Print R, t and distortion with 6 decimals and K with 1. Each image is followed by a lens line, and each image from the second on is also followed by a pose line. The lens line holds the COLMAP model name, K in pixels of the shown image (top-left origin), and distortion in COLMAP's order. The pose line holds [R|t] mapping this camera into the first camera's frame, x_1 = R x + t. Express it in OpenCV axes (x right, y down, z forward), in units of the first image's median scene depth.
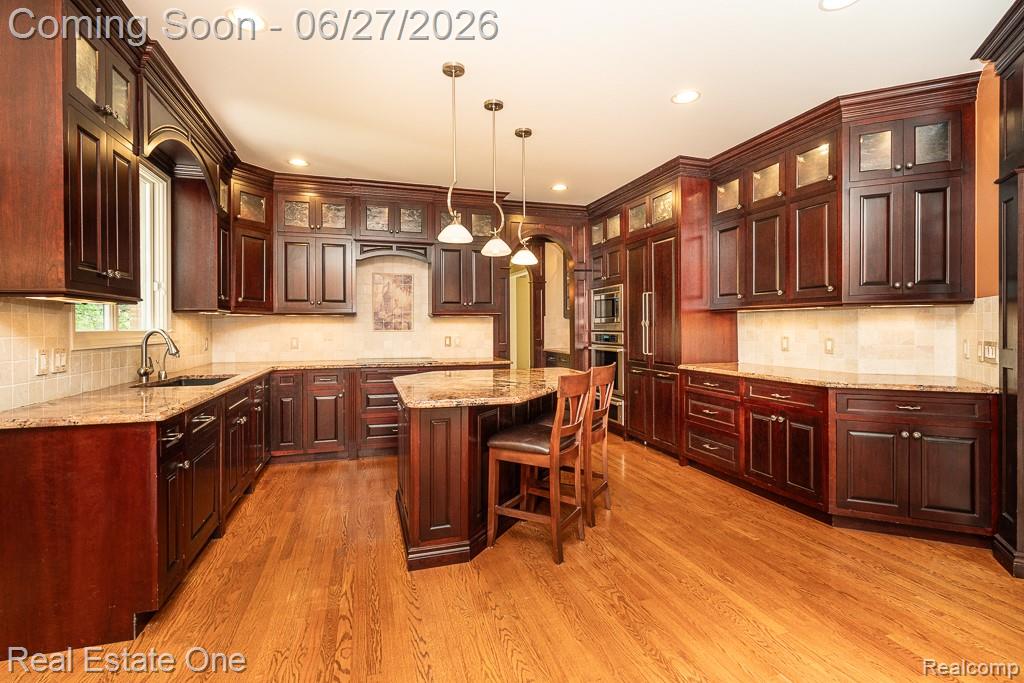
lens RADIAL K [[469.8, 0, 517.8], [0, 469.8, 328.3], [0, 0, 1]] dist [-0.001300, 0.000625]
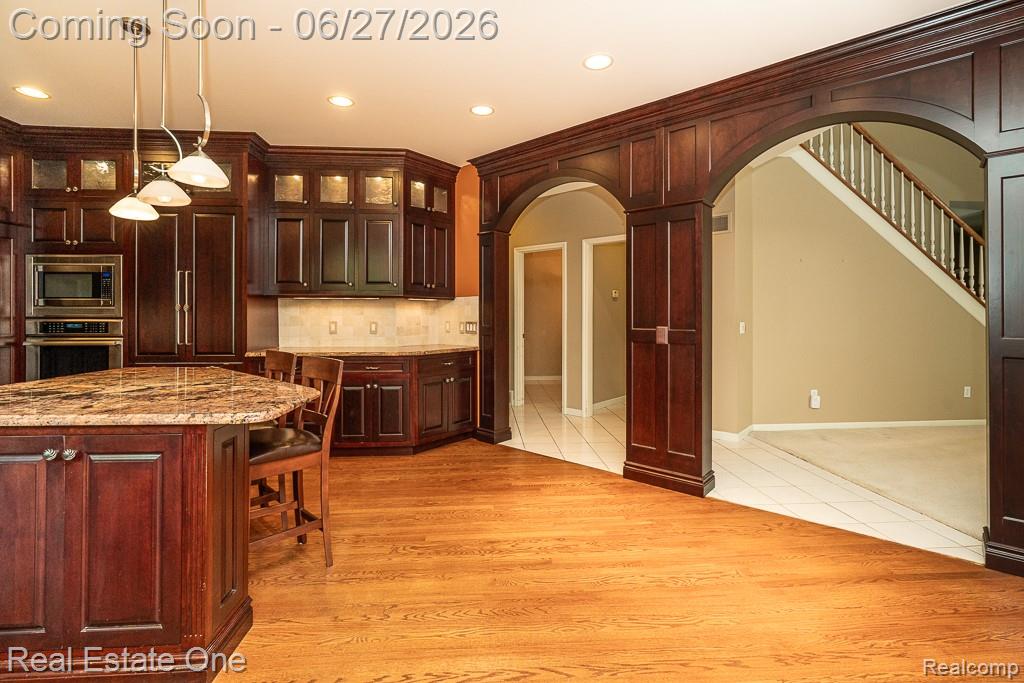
lens RADIAL K [[469.8, 0, 518.6], [0, 469.8, 314.5], [0, 0, 1]] dist [-0.001300, 0.000625]
pose [[0.244382, -0.003188, 0.969674, -0.481868], [-0.002814, 0.999988, 0.003997, -0.005649], [-0.969675, -0.003705, 0.244370, 0.265672]]
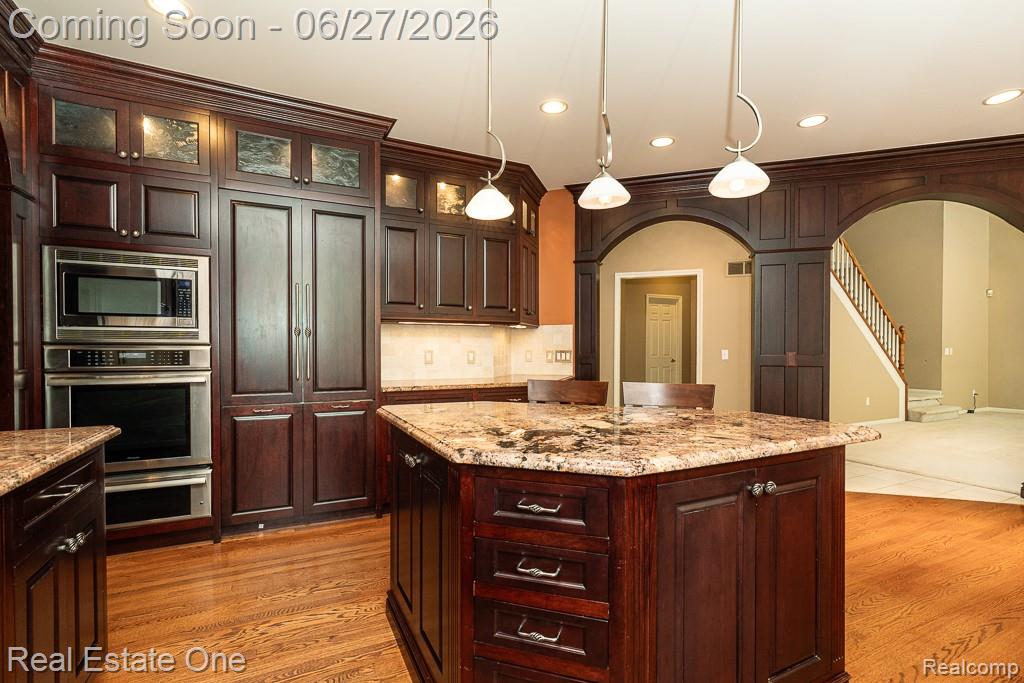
lens RADIAL K [[469.8, 0, 522.9], [0, 469.8, 355.5], [0, 0, 1]] dist [-0.001300, 0.000625]
pose [[-0.148321, -0.015150, 0.988823, -0.503514], [-0.002261, 0.999885, 0.014980, 0.014355], [-0.988937, -0.000014, -0.148338, 0.981186]]
